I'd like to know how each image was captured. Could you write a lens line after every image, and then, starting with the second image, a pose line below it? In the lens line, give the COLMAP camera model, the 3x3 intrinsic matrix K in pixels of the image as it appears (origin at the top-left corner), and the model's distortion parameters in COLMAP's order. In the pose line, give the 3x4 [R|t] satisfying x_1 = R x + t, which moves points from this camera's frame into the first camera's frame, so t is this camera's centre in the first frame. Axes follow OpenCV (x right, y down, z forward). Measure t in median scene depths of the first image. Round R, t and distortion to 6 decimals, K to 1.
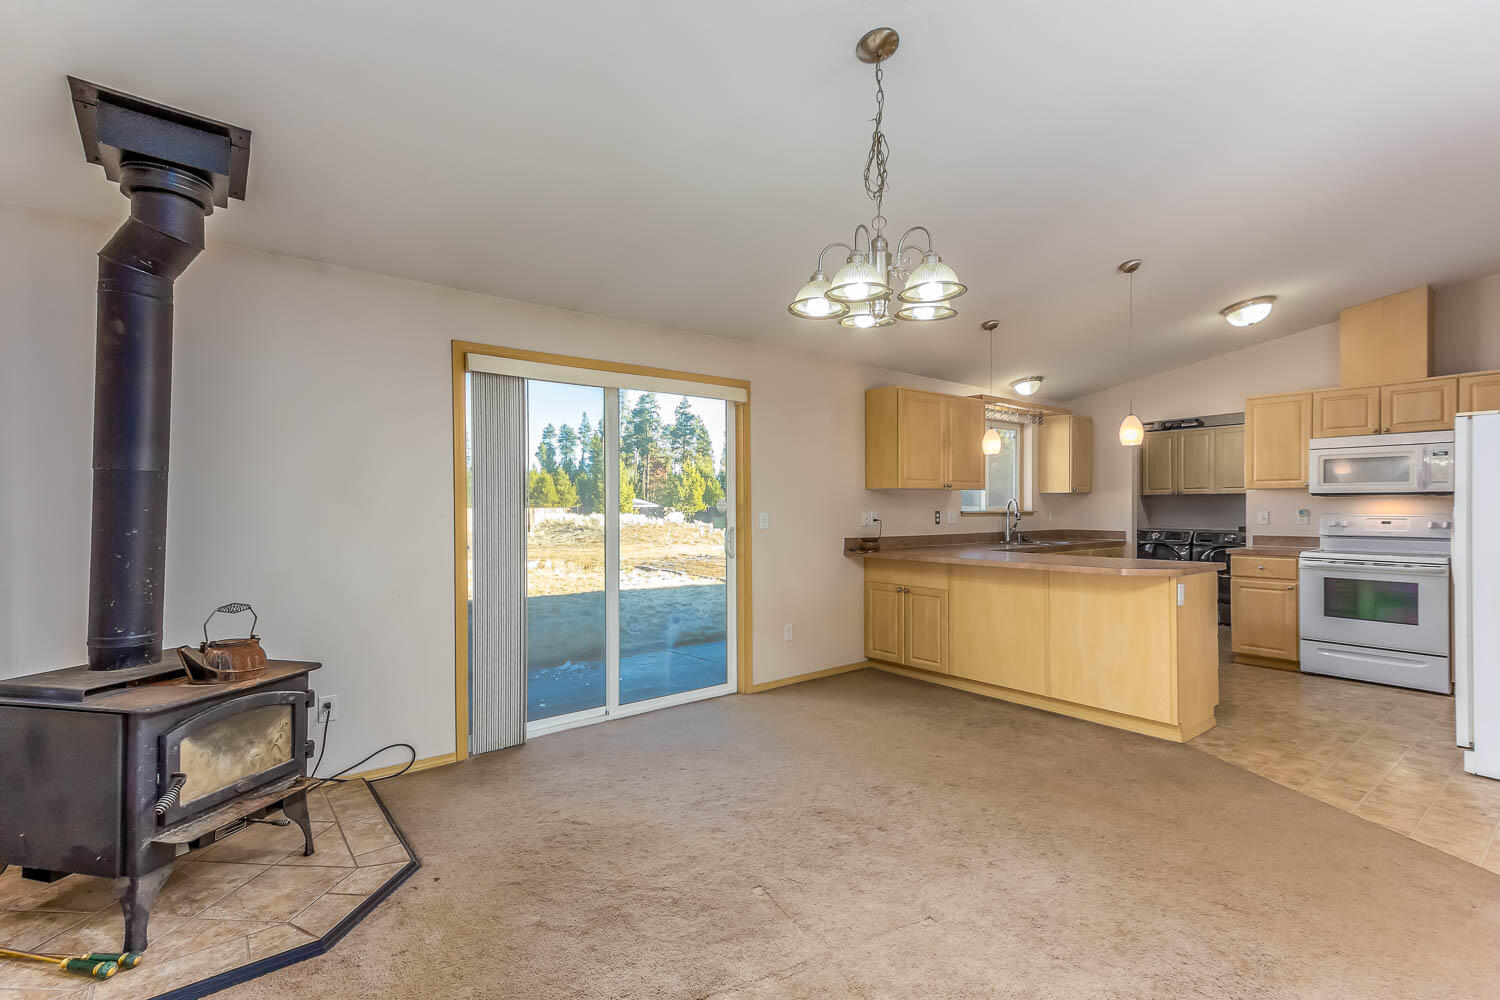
lens RADIAL K [[678.4, 0, 748.6], [0, 678.4, 506.8], [0, 0, 1]] dist [0.014347, -0.000090]
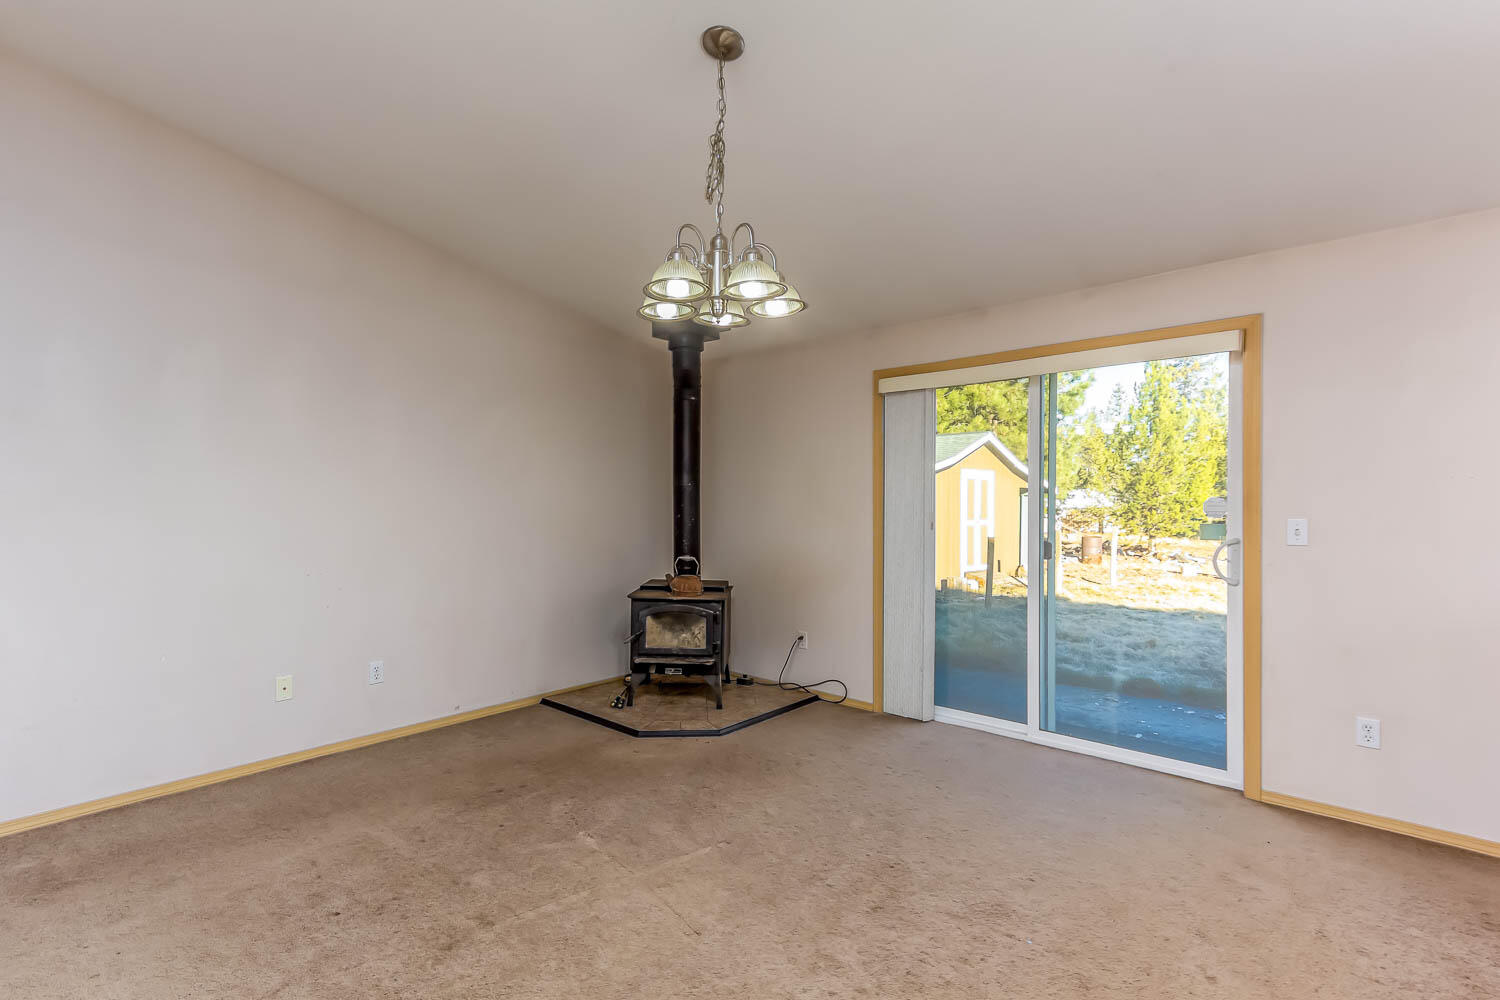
lens RADIAL K [[691.2, 0, 742.7], [0, 691.2, 504.8], [0, 0, 1]] dist [0.014153, -0.000247]
pose [[0.156648, 0.002300, -0.987652, 0.703460], [-0.002836, 0.999994, 0.001879, -0.001680], [0.987650, 0.002507, 0.156654, 0.521756]]
